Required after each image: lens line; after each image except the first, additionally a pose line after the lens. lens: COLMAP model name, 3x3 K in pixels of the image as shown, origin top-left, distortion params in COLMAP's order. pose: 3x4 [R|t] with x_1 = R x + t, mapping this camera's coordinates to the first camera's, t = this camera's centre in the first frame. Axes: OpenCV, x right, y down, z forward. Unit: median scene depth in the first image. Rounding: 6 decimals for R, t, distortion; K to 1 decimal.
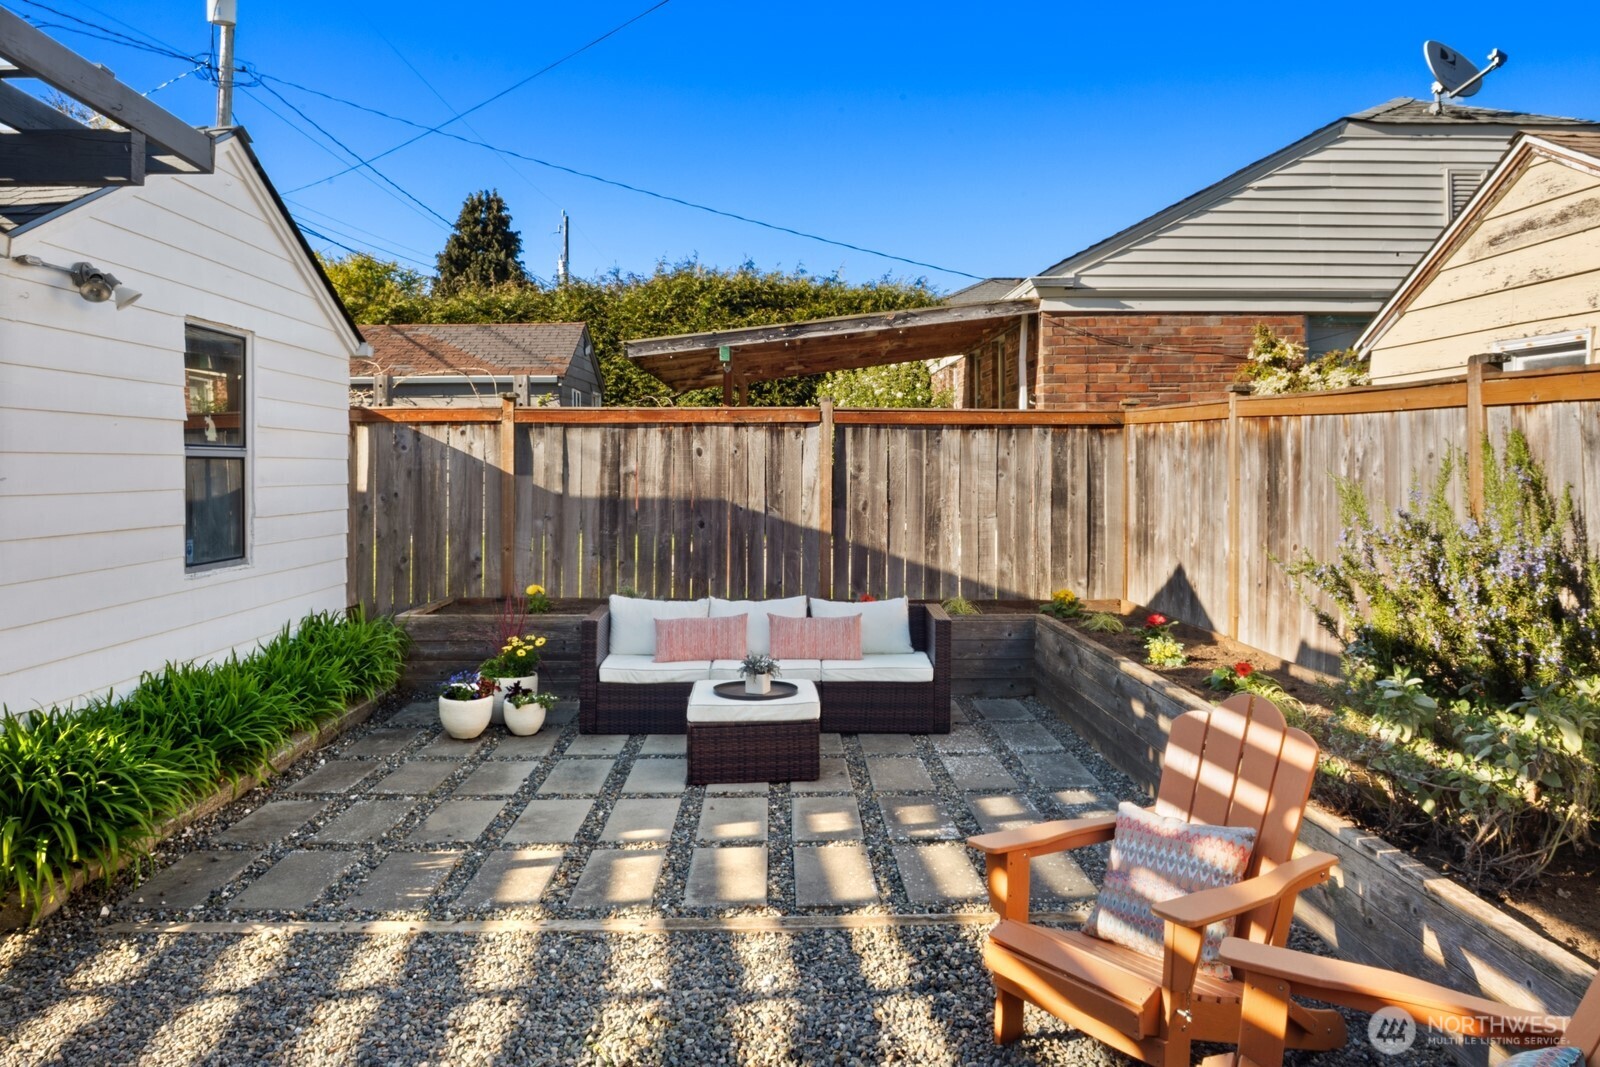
lens RADIAL K [[1129.9, 0, 799.8], [0, 1129.9, 458.3], [0, 0, 1]] dist [-0.039175, -0.000107]
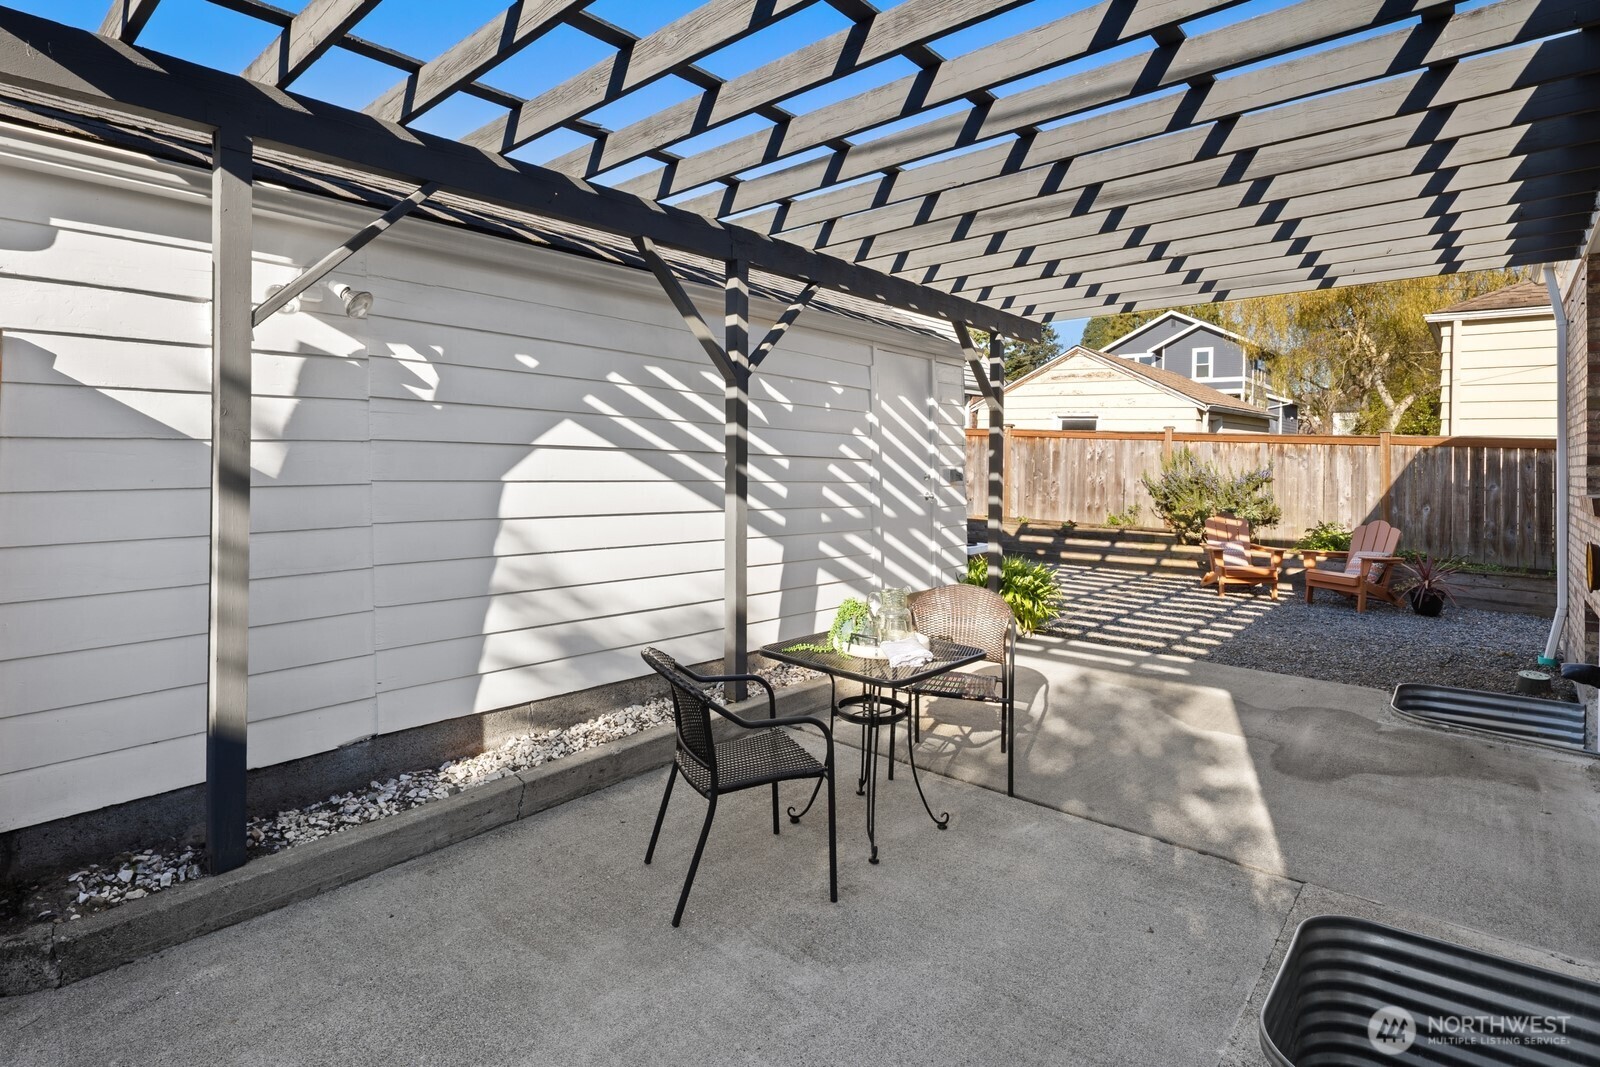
lens RADIAL K [[790.2, 0, 797.7], [0, 790.2, 458.0], [0, 0, 1]] dist [-0.000261, -0.000247]
pose [[0.672784, 0.005549, 0.739819, -1.049620], [-0.023344, 0.999633, 0.013730, 0.002249], [-0.739471, -0.026507, 0.672666, 0.070386]]
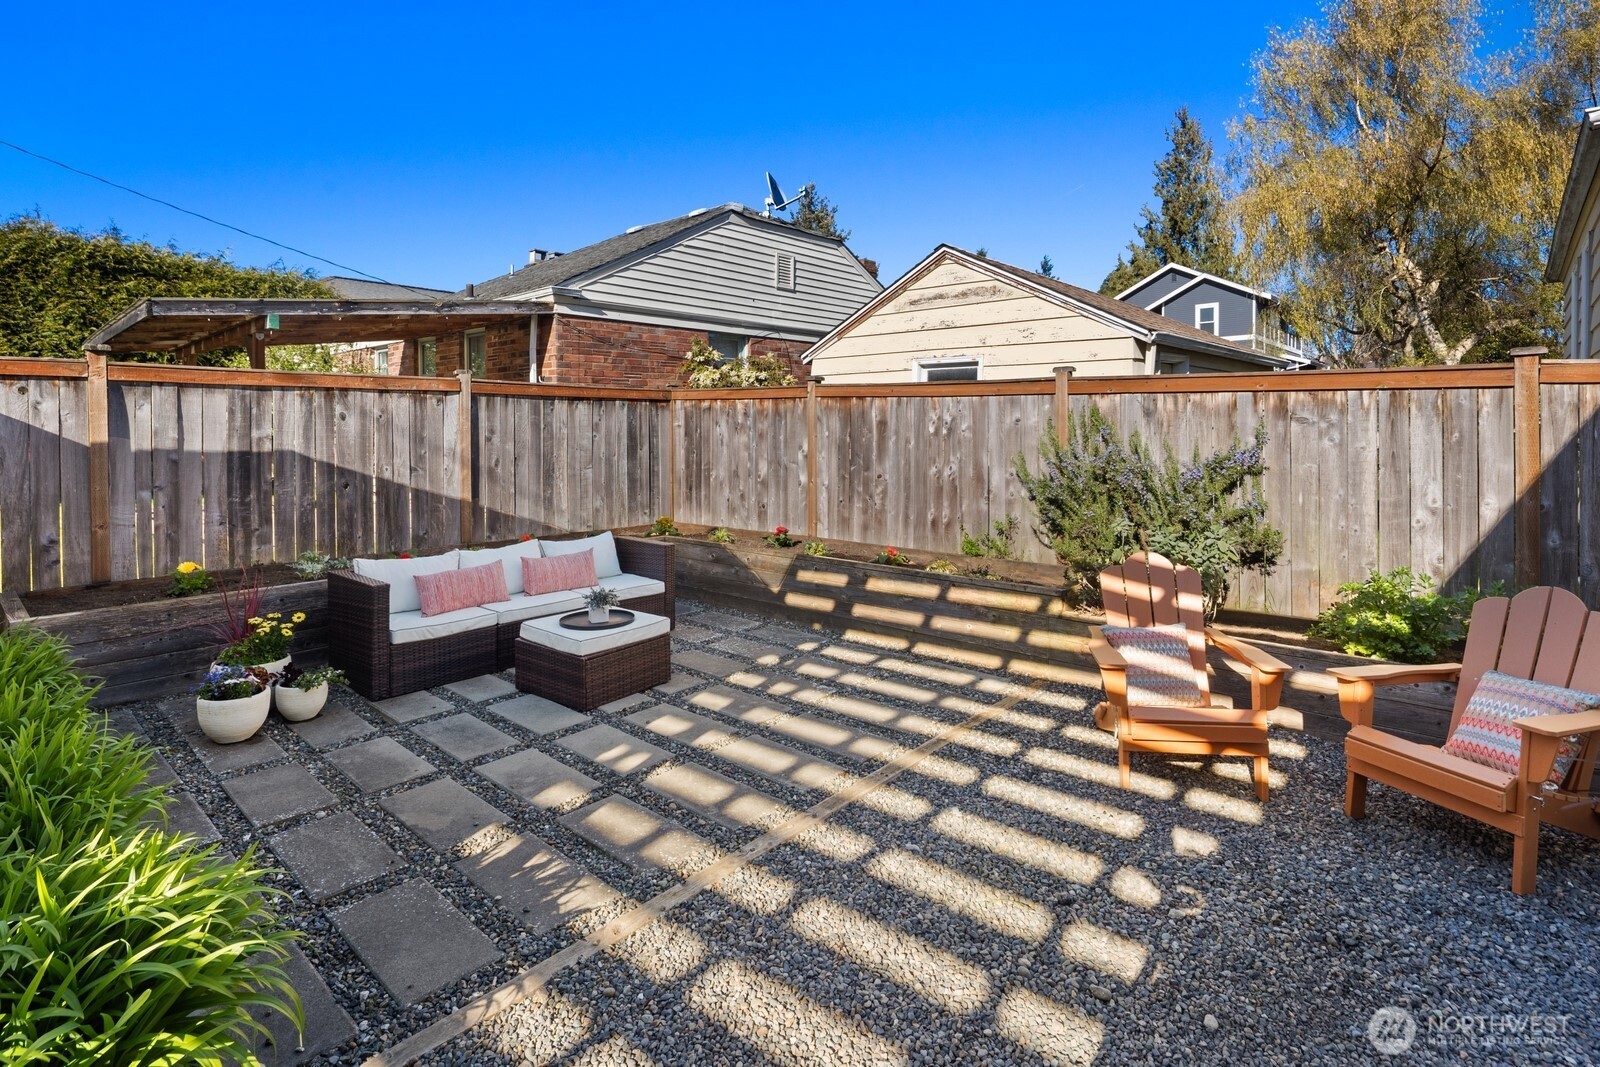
lens RADIAL K [[779.7, 0, 804.3], [0, 779.7, 445.6], [0, 0, 1]] dist [0.001247, 0.000440]
pose [[0.685681, -0.017661, 0.727688, -0.320151], [0.000284, 0.999712, 0.023995, 0.004326], [-0.727903, -0.016246, 0.685488, 0.198558]]
